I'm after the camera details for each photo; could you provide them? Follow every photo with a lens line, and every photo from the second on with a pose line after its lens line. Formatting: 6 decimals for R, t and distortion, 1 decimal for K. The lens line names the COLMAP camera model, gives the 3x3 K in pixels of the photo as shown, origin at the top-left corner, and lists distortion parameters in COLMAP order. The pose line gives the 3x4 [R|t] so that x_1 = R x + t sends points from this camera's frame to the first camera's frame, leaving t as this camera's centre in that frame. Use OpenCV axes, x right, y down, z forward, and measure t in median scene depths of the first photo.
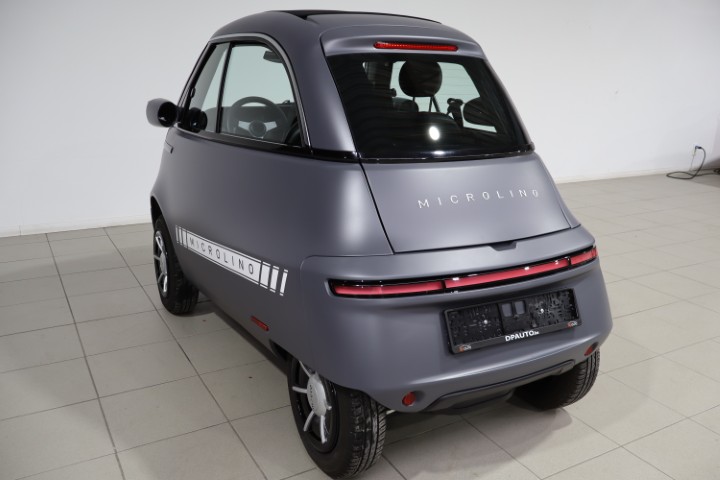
lens RADIAL K [[608.3, 0, 356.2], [0, 608.3, 243.6], [0, 0, 1]] dist [-0.003457, 0.002166]
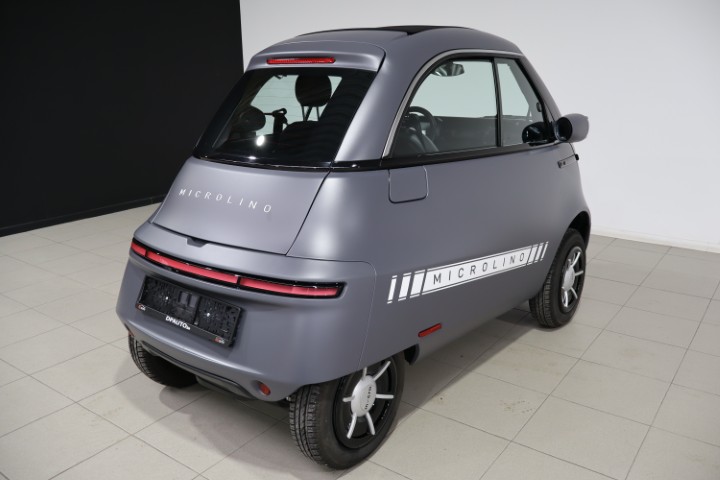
lens RADIAL K [[582.7, 0, 363.6], [0, 582.7, 257.7], [0, 0, 1]] dist [-0.011981, 0.031037]
pose [[0.420588, 0.246923, -0.873003, 1.297759], [-0.245373, 0.957348, 0.152566, -0.204592], [0.873440, 0.150044, 0.463237, 0.782269]]
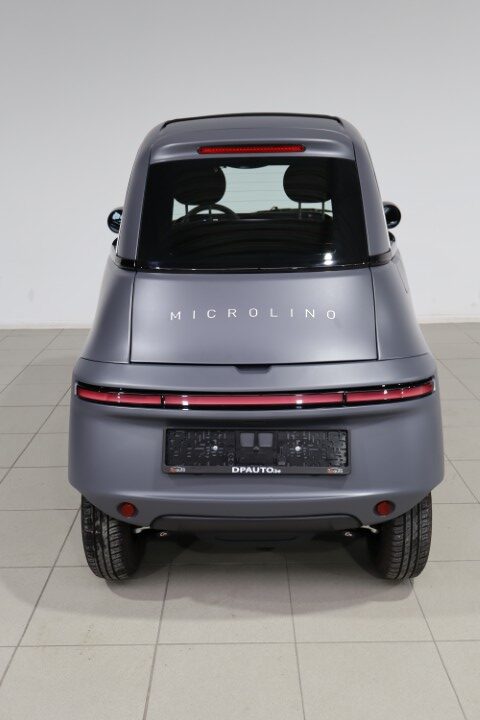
lens RADIAL K [[661.4, 0, 238.2], [0, 661.4, 359.6], [0, 0, 1]] dist [-0.009096, 0.000000]
pose [[0.871078, 0.101934, -0.480450, 0.695281], [-0.103677, 0.994345, 0.022993, -0.030136], [0.480077, 0.029783, 0.876721, 0.129595]]
